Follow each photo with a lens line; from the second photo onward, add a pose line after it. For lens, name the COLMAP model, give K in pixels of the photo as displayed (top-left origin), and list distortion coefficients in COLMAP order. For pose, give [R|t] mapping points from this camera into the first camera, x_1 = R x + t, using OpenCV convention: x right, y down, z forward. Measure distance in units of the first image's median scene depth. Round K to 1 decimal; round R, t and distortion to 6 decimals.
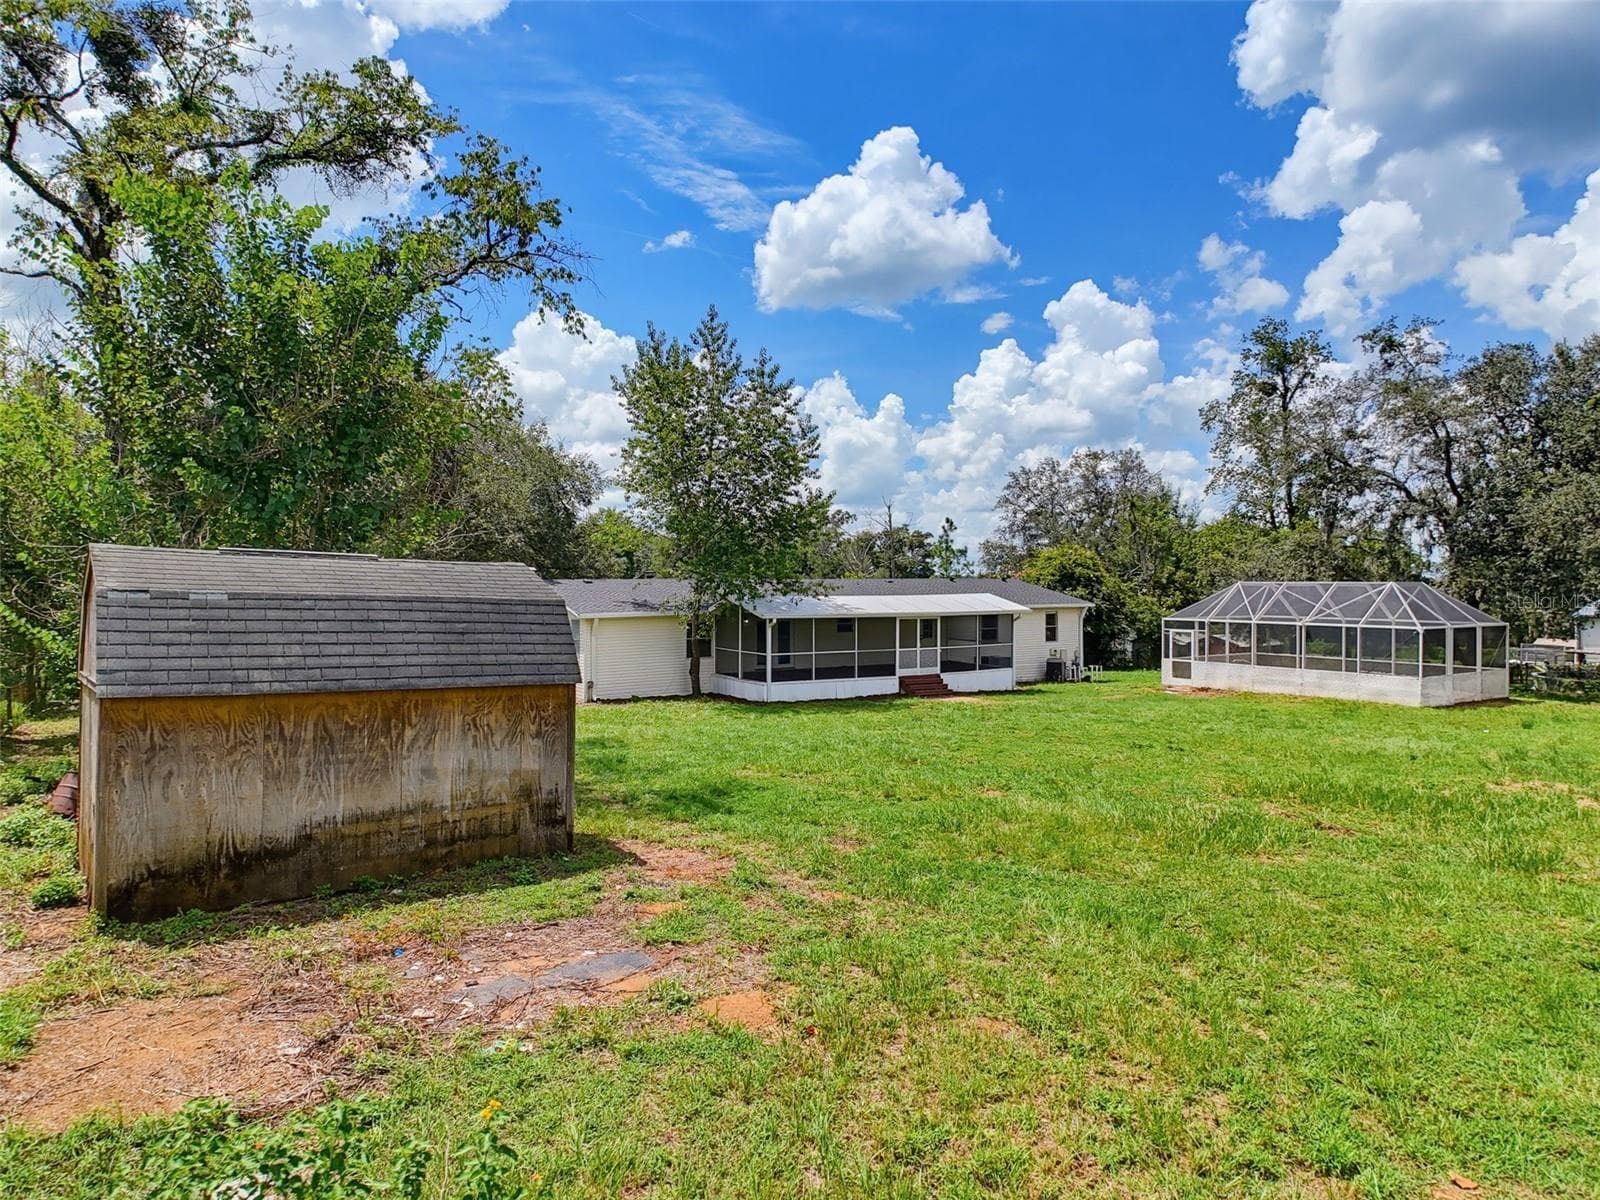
lens RADIAL K [[1048.3, 0, 800.0], [0, 1048.3, 600.0], [0, 0, 1]] dist [-0.006409, -0.001273]
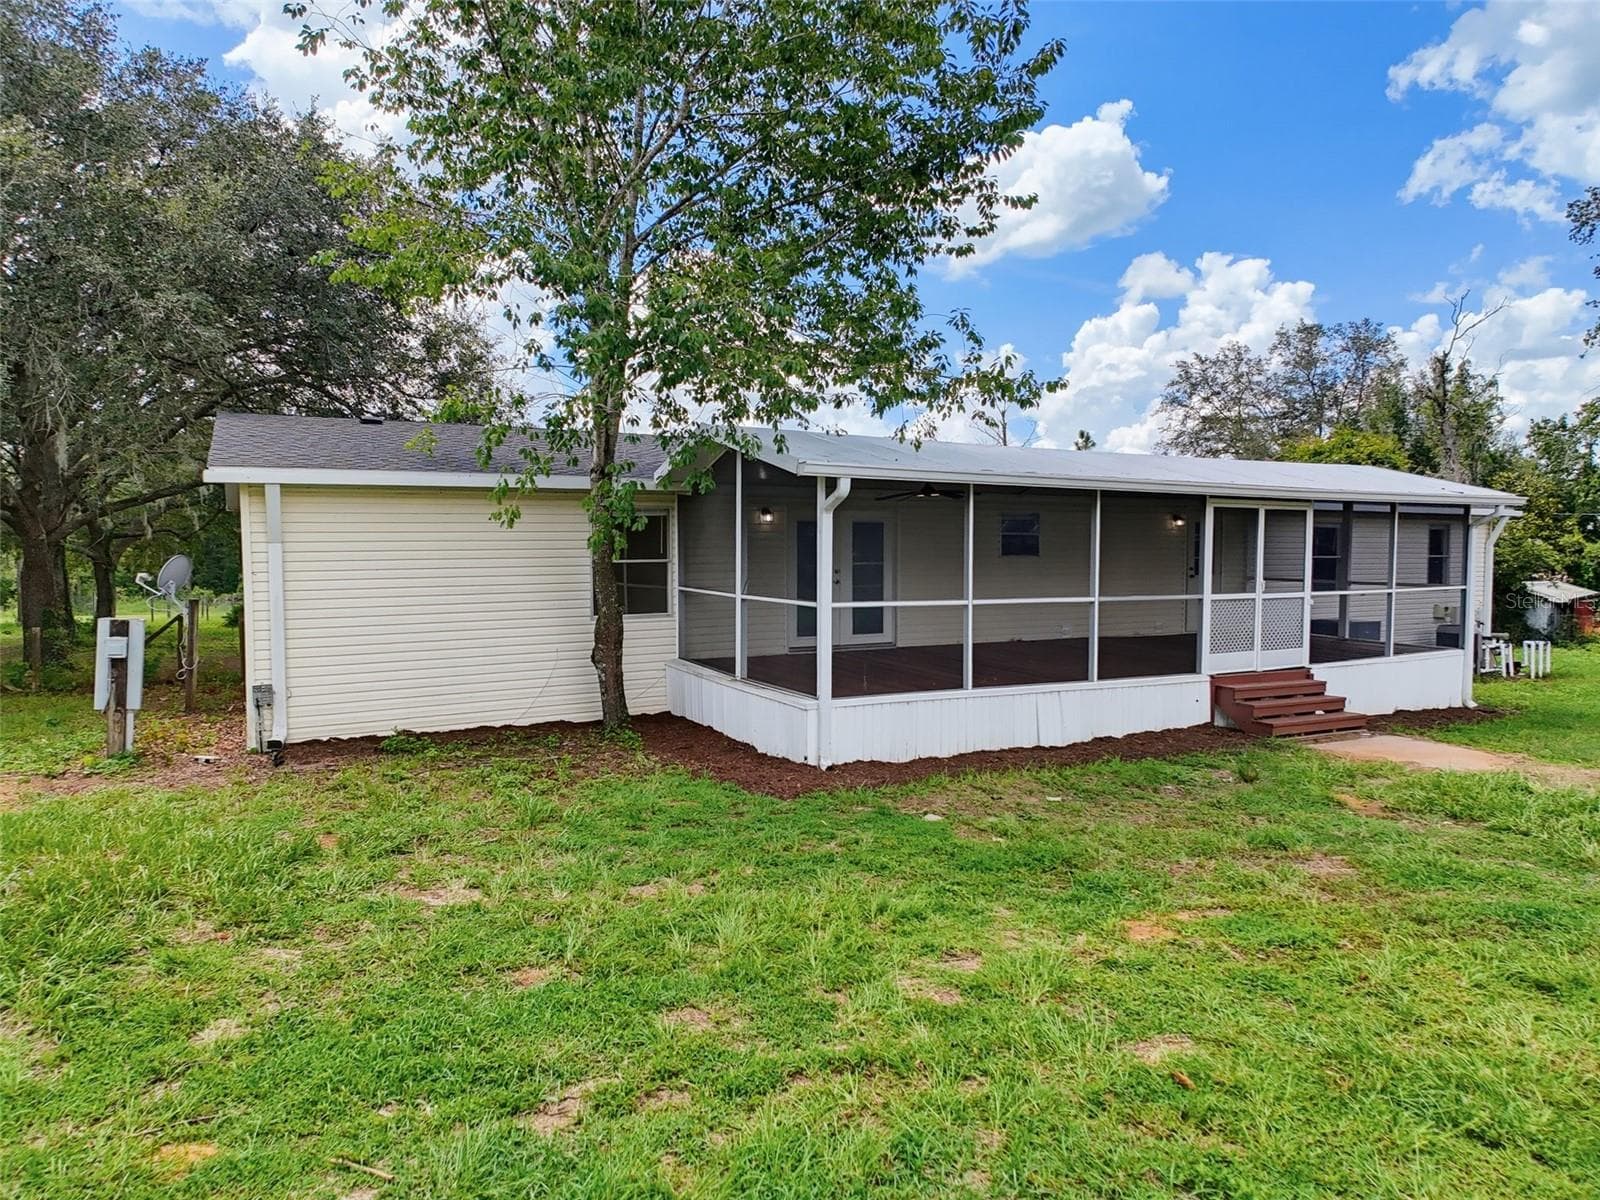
lens RADIAL K [[1048.3, 0, 800.0], [0, 1048.3, 600.0], [0, 0, 1]] dist [-0.006409, -0.001273]
pose [[0.998223, 0.005678, -0.059313, -0.017745], [-0.003938, 0.999560, 0.029407, 0.039345], [0.059453, -0.029121, 0.997806, 0.656553]]
